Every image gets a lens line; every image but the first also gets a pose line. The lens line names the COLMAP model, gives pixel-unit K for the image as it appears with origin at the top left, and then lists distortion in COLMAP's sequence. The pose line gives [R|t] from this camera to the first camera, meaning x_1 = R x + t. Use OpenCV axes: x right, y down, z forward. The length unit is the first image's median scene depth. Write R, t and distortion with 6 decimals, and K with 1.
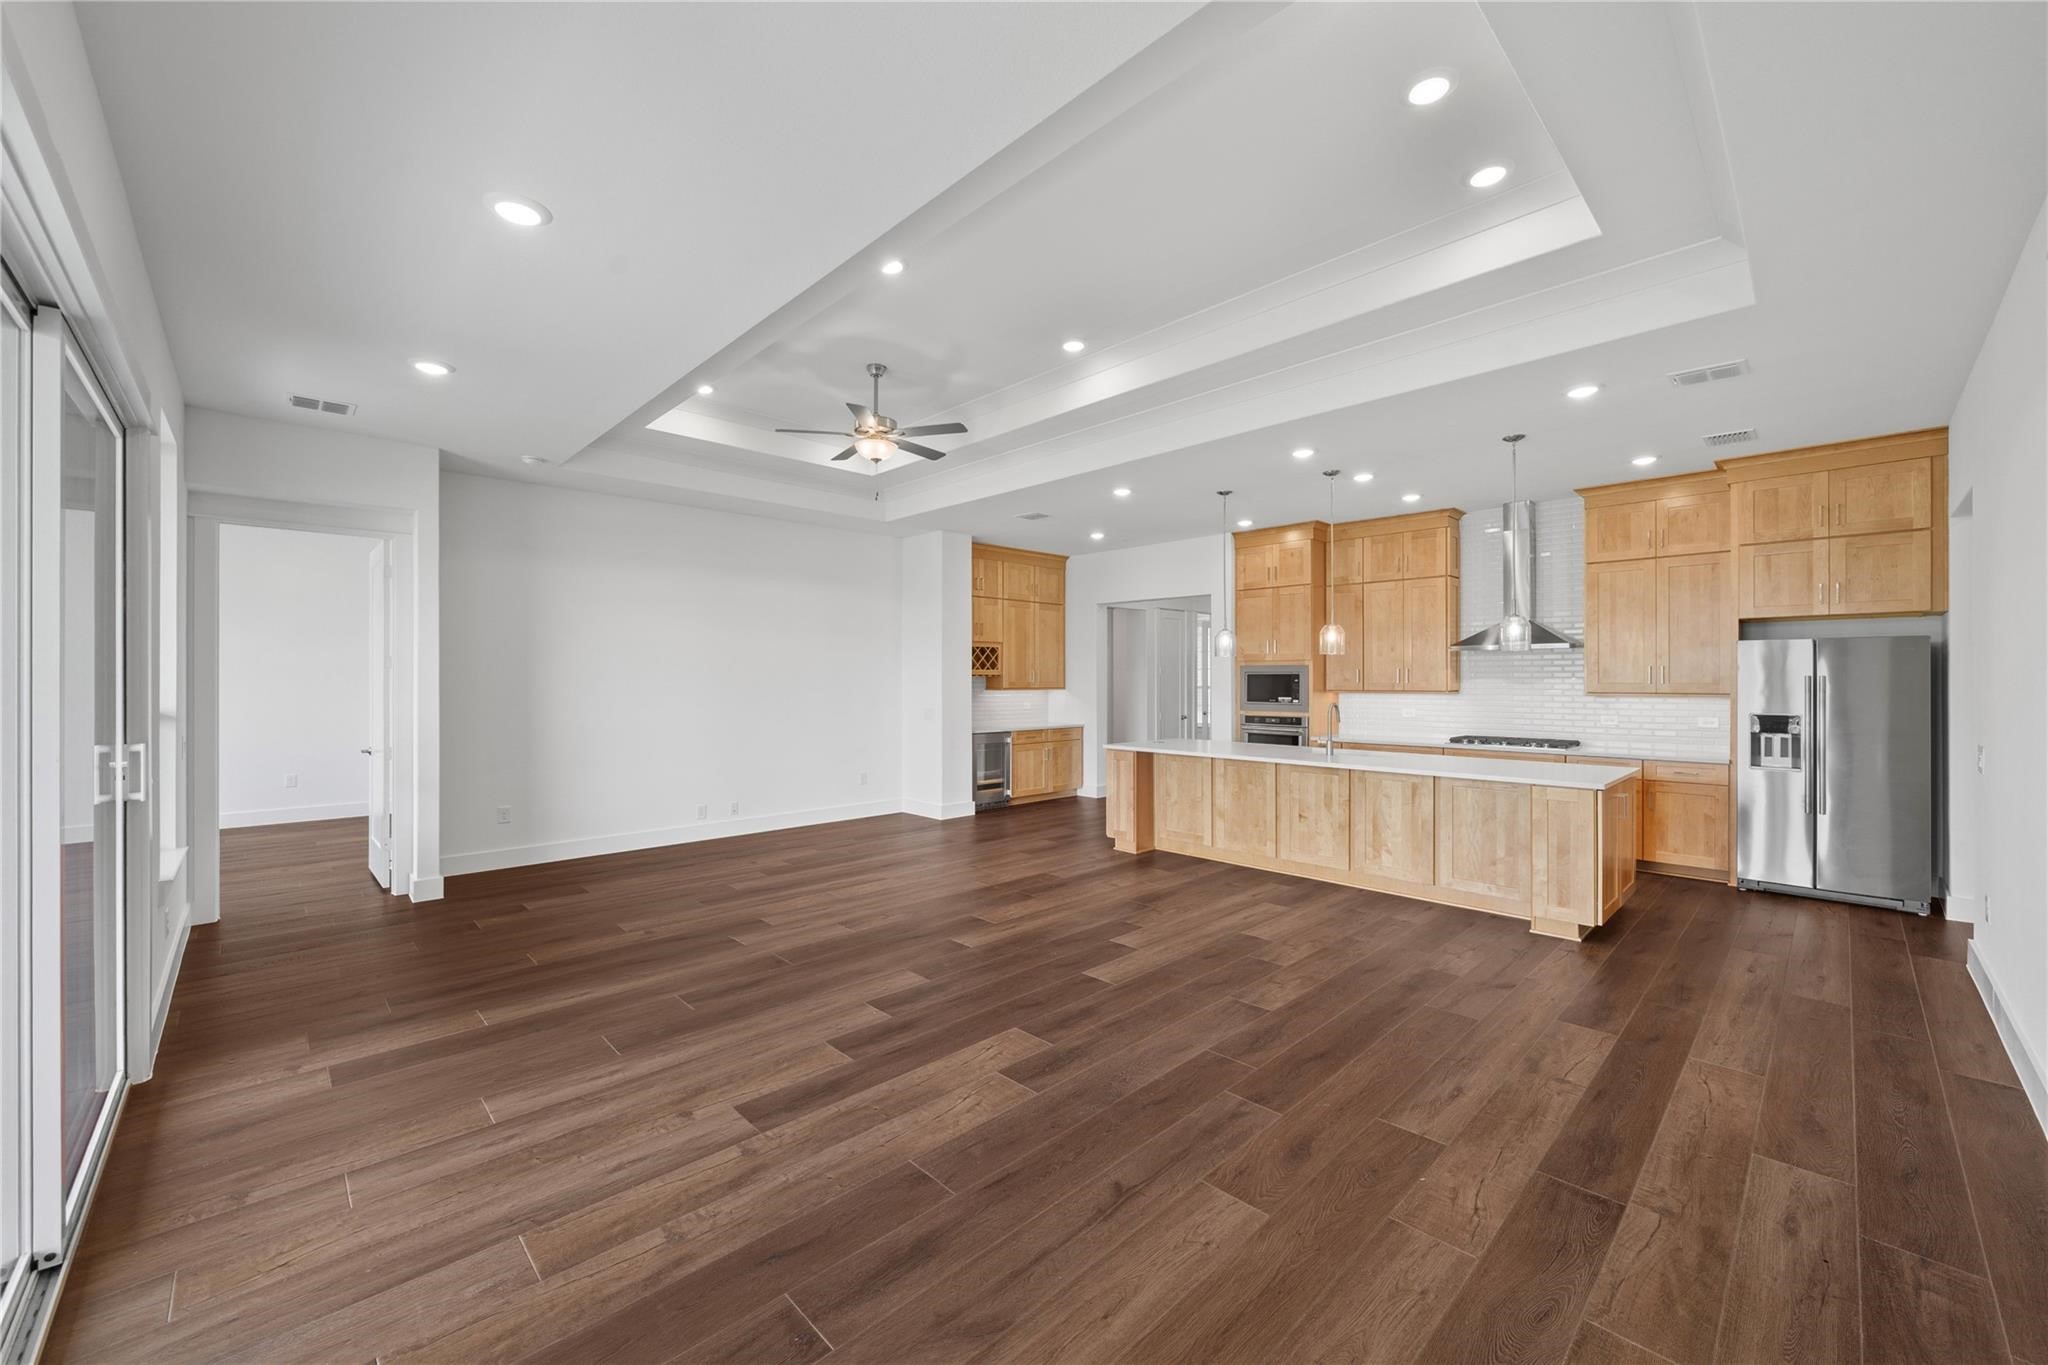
lens RADIAL K [[795.9, 0, 1016.6], [0, 795.9, 681.6], [0, 0, 1]] dist [-0.002440, 0.000628]
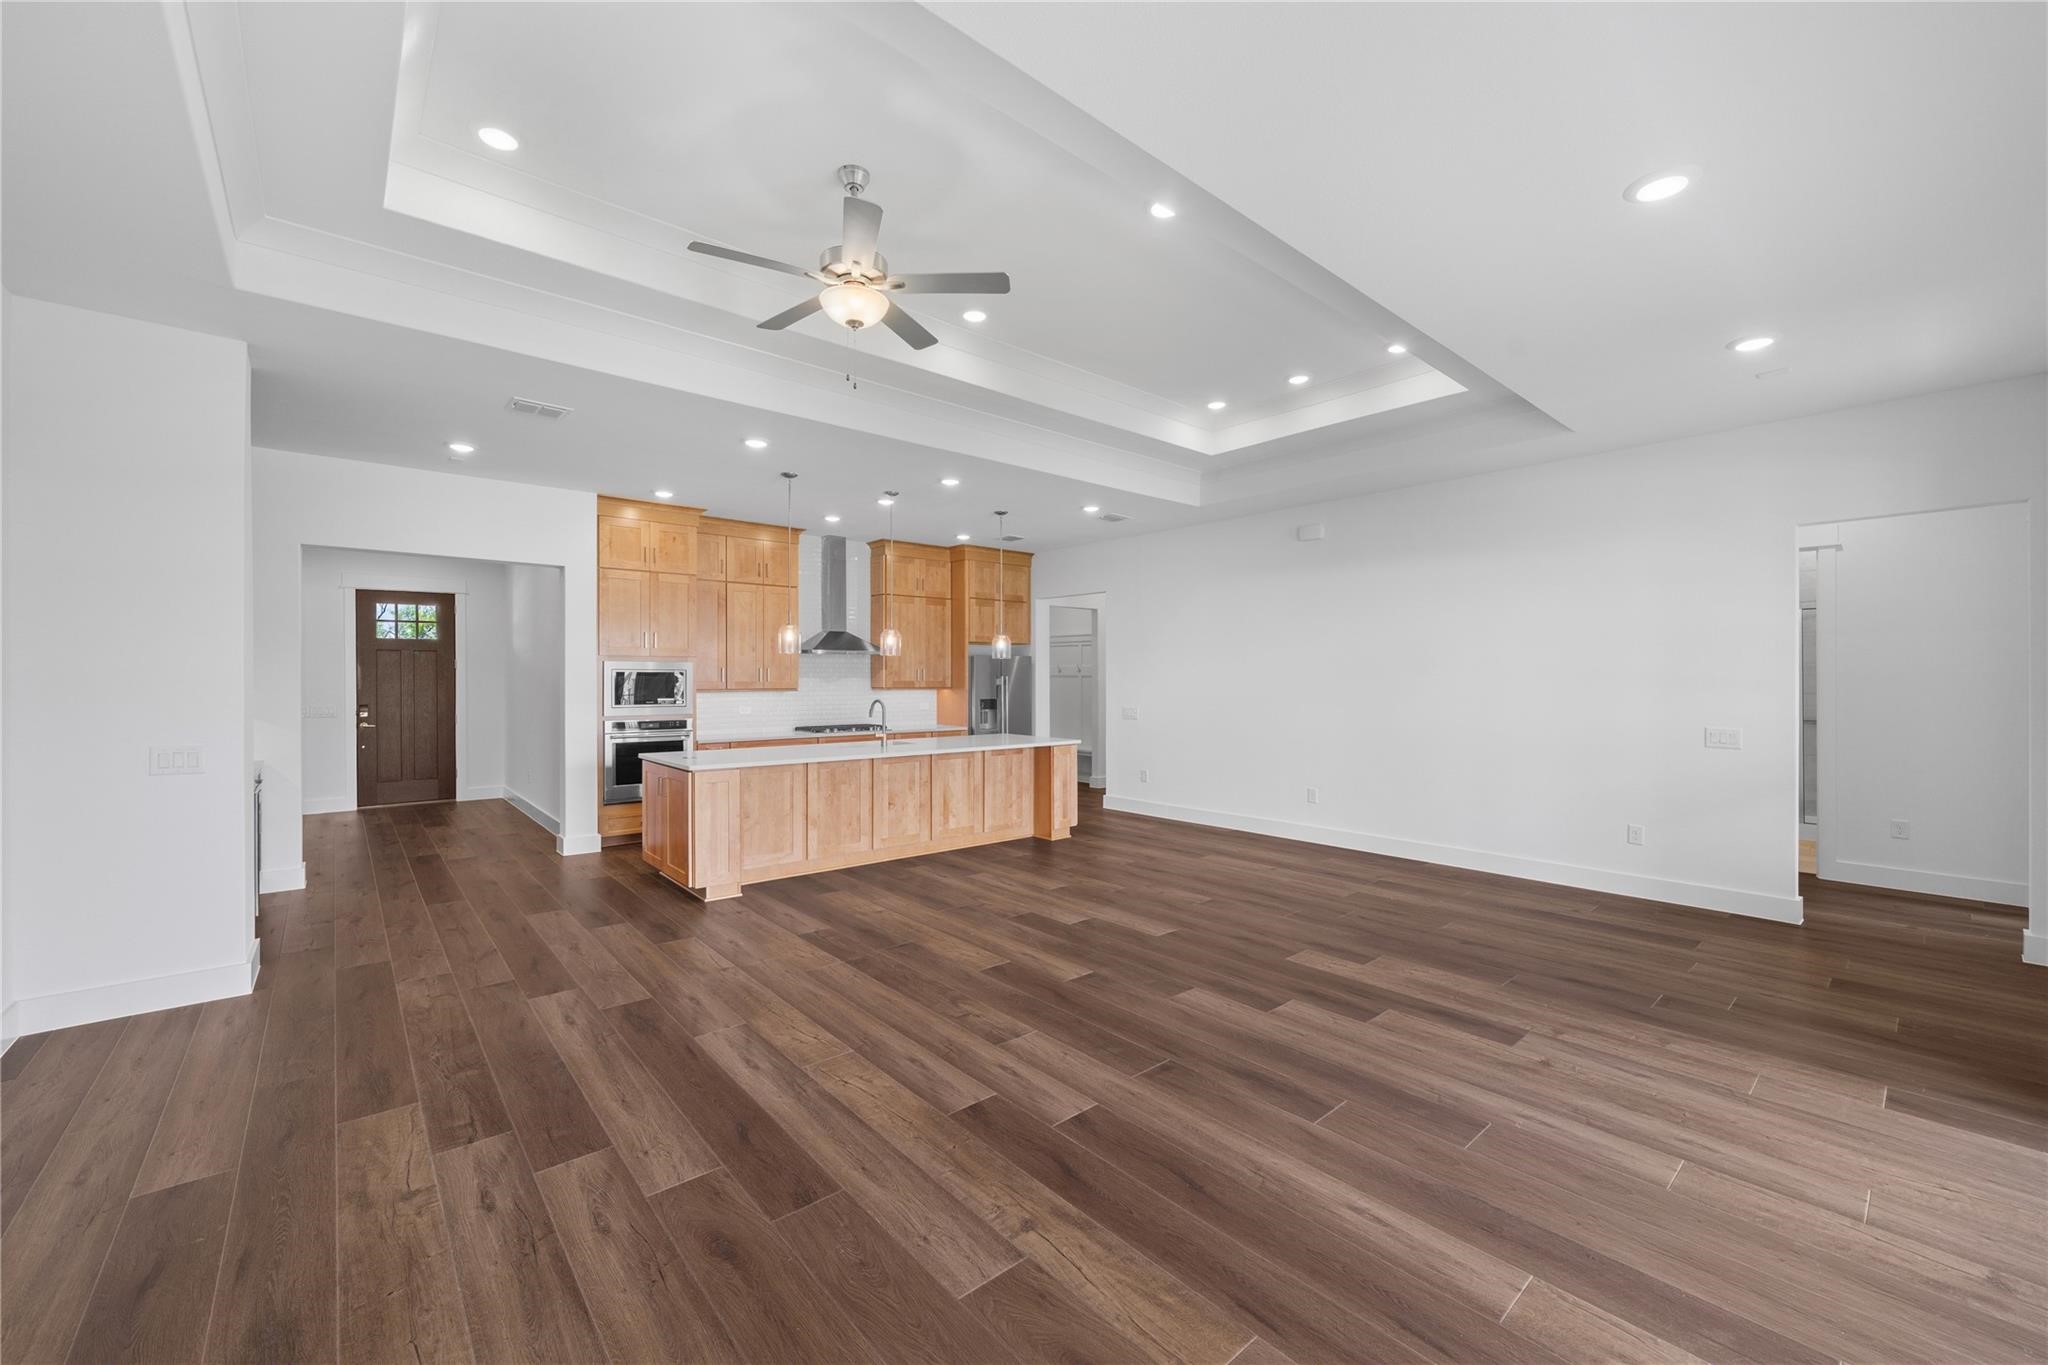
lens RADIAL K [[795.9, 0, 1020.9], [0, 795.9, 683.2], [0, 0, 1]] dist [-0.002440, 0.000628]
pose [[0.055256, -0.006410, 0.998452, -1.027787], [0.001301, 0.999979, 0.006348, -0.004261], [-0.998471, 0.000948, 0.055263, 1.091114]]
